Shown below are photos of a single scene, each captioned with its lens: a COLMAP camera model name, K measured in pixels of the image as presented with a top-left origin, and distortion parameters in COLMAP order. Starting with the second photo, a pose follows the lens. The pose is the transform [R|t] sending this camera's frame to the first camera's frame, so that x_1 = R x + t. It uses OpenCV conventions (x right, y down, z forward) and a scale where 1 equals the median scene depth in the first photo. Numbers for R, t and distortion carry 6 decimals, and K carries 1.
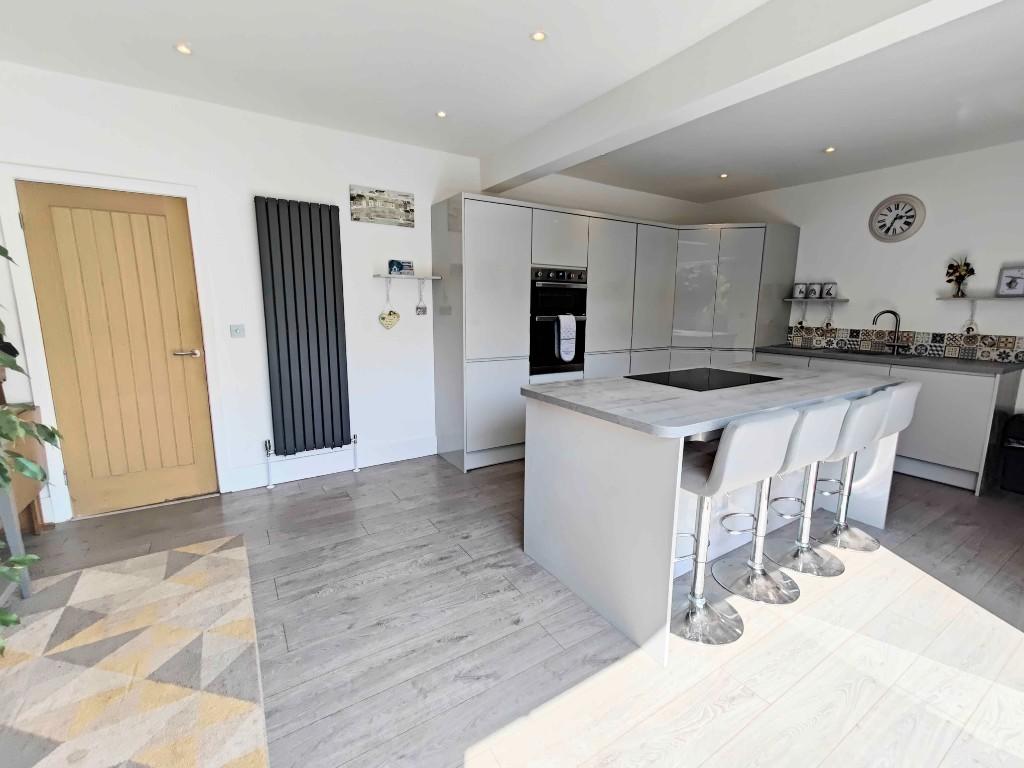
lens RADIAL K [[449.7, 0, 512.9], [0, 449.7, 384.4], [0, 0, 1]] dist [-0.018744, -0.000261]
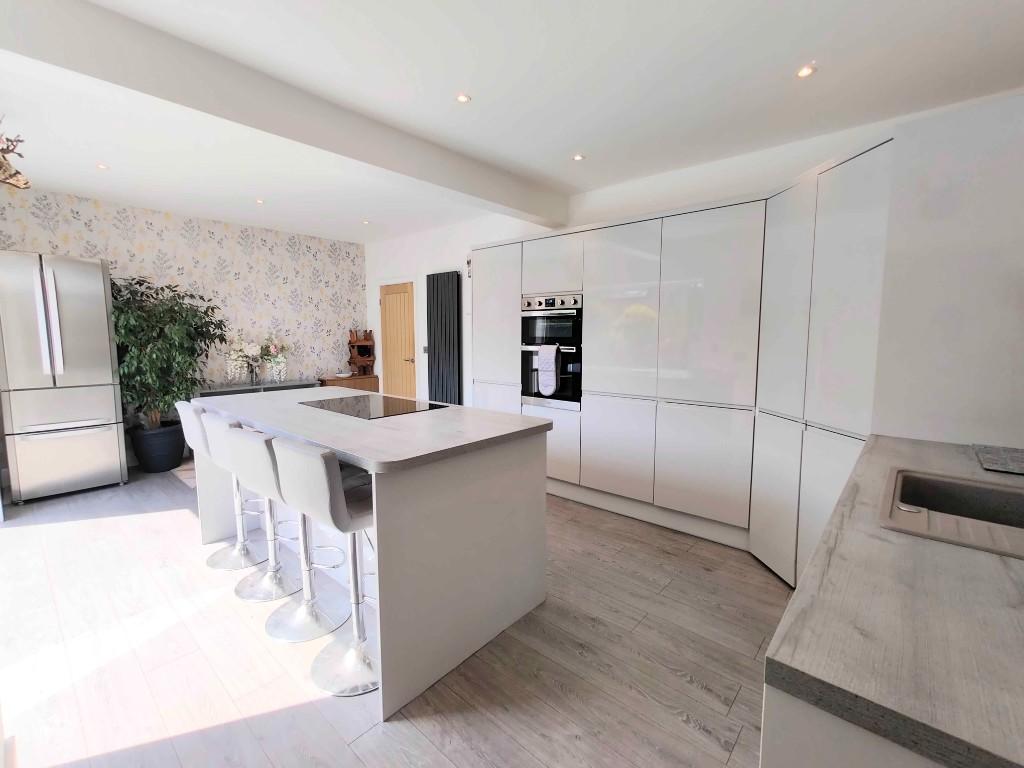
lens RADIAL K [[448.3, 0, 511.0], [0, 448.3, 379.4], [0, 0, 1]] dist [0.001788, -0.000117]
pose [[0.271662, 0.091110, -0.958070, 0.987721], [-0.160703, 0.985826, 0.048182, -0.117442], [0.948881, 0.140875, 0.282453, 0.677491]]
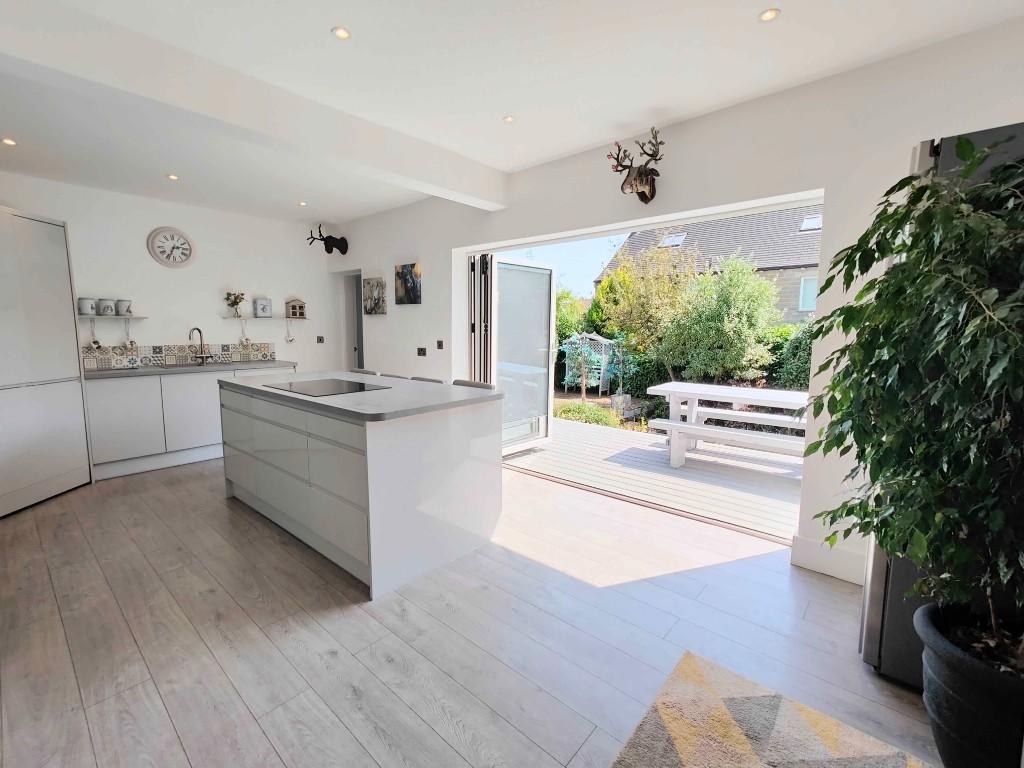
lens RADIAL K [[447.8, 0, 501.1], [0, 447.8, 377.9], [0, 0, 1]] dist [0.023174, 0.000362]
pose [[-0.264379, -0.118197, 0.957148, -0.553696], [0.157379, 0.973871, 0.163732, -0.110943], [-0.951491, 0.193922, -0.238870, 0.565423]]
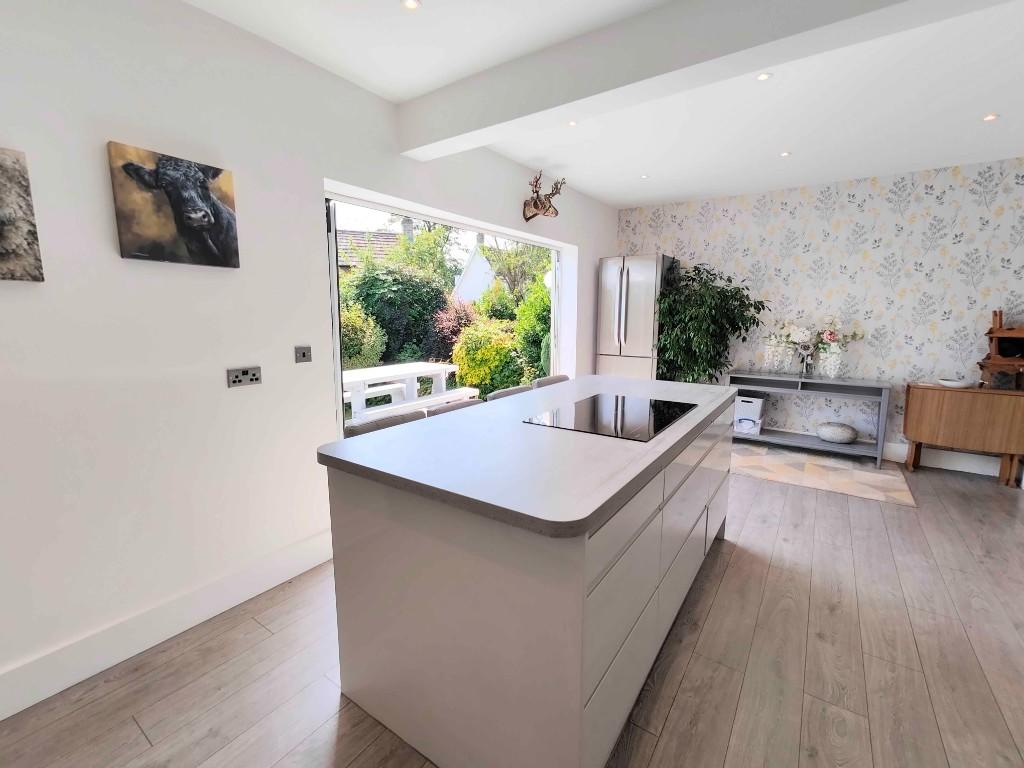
lens RADIAL K [[448.3, 0, 511.0], [0, 448.3, 379.4], [0, 0, 1]] dist [0.001788, -0.000117]
pose [[-0.927364, 0.048351, -0.371022, 0.590188], [-0.069823, 0.951832, 0.298563, -0.197421], [0.367587, 0.302783, -0.879319, 1.071124]]
